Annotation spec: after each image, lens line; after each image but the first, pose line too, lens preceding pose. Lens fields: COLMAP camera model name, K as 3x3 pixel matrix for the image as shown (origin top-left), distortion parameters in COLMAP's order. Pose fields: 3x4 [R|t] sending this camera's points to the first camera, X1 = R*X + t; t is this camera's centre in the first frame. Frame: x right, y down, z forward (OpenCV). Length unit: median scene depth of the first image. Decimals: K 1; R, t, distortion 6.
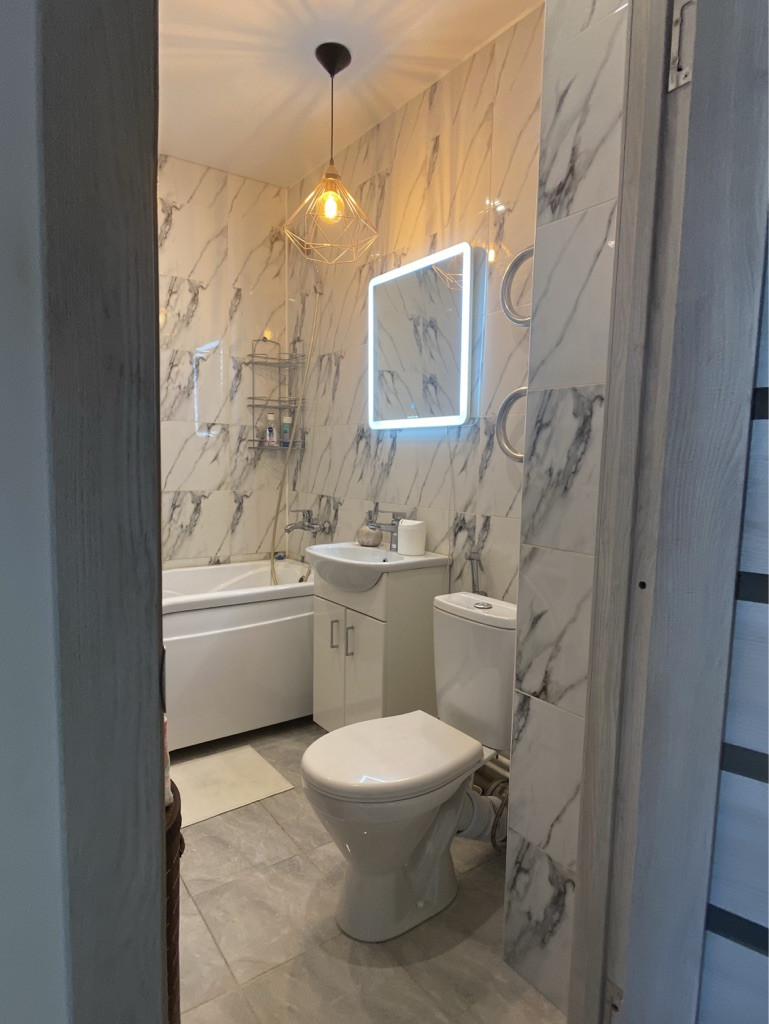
lens RADIAL K [[610.6, 0, 384.2], [0, 610.6, 529.1], [0, 0, 1]] dist [0.059954, -0.110582]
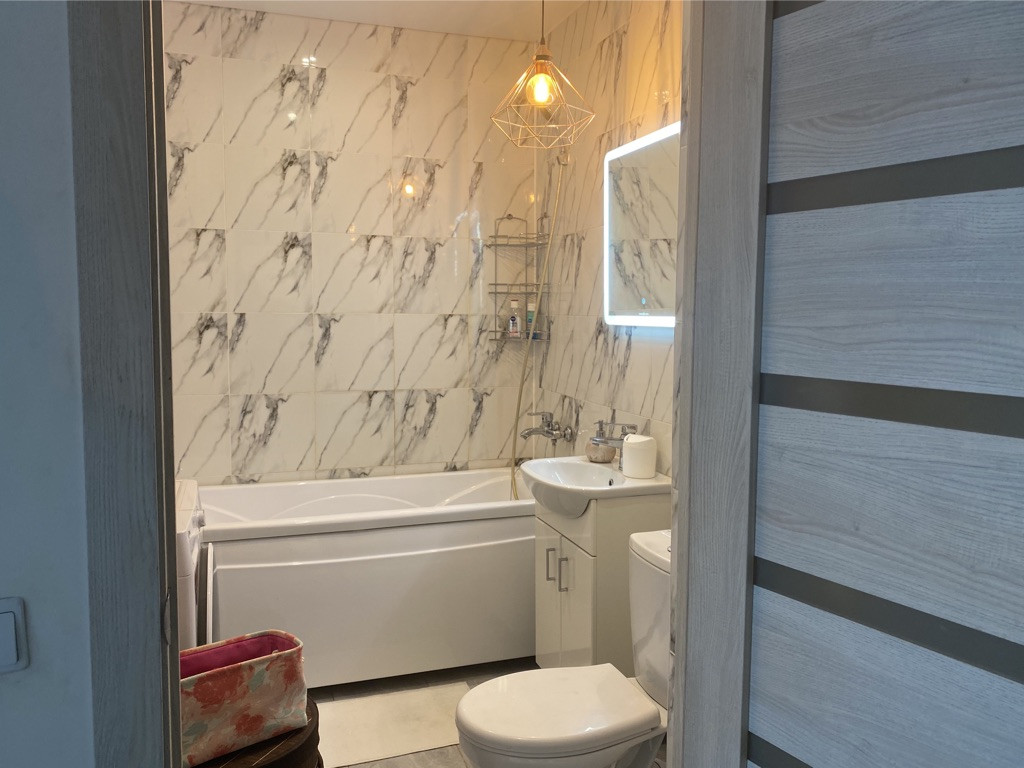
lens RADIAL K [[794.3, 0, 511.7], [0, 794.3, 380.9], [0, 0, 1]] dist [0.099906, -0.209581]
pose [[0.956891, 0.005558, -0.290393, 0.177607], [-0.014631, 0.999470, -0.029081, -0.050766], [0.290077, 0.032076, 0.956465, -0.104323]]
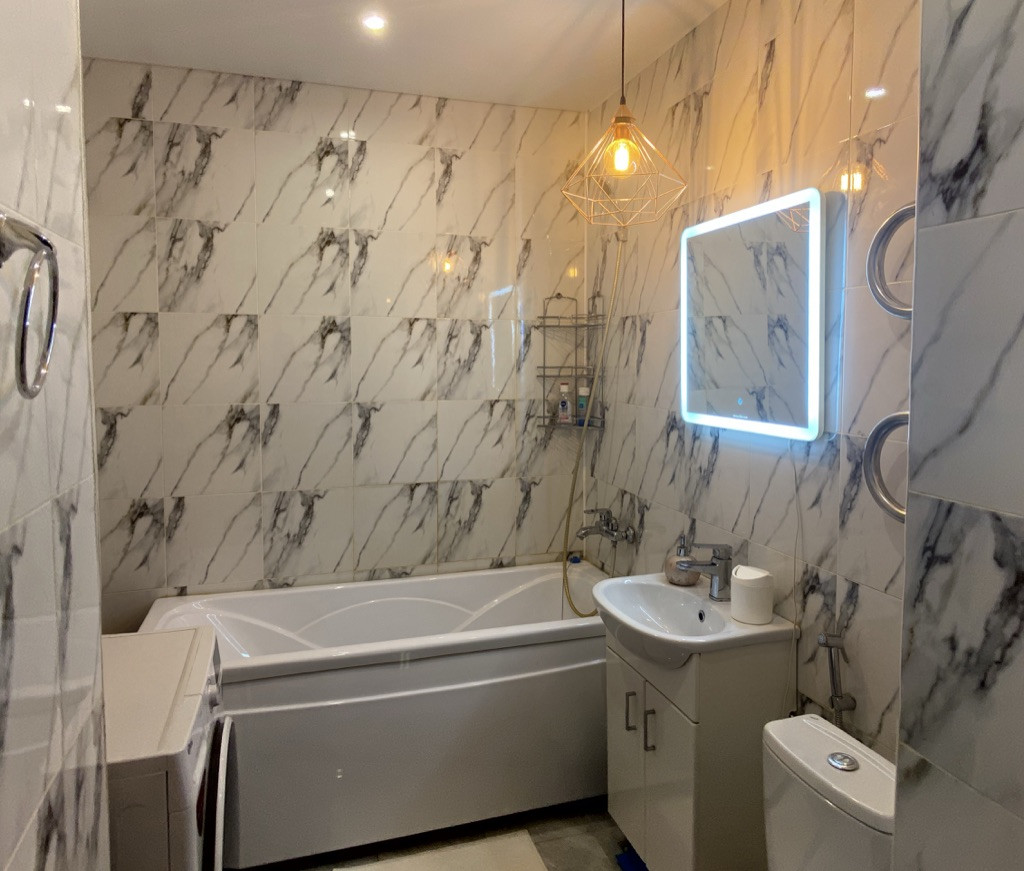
lens RADIAL K [[699.9, 0, 506.5], [0, 699.9, 407.4], [0, 0, 1]] dist [0.069070, -0.087060]
pose [[0.950825, -0.004596, -0.309694, 0.038963], [-0.011837, 0.998620, -0.051164, -0.136403], [0.309501, 0.052314, 0.949459, 0.110276]]
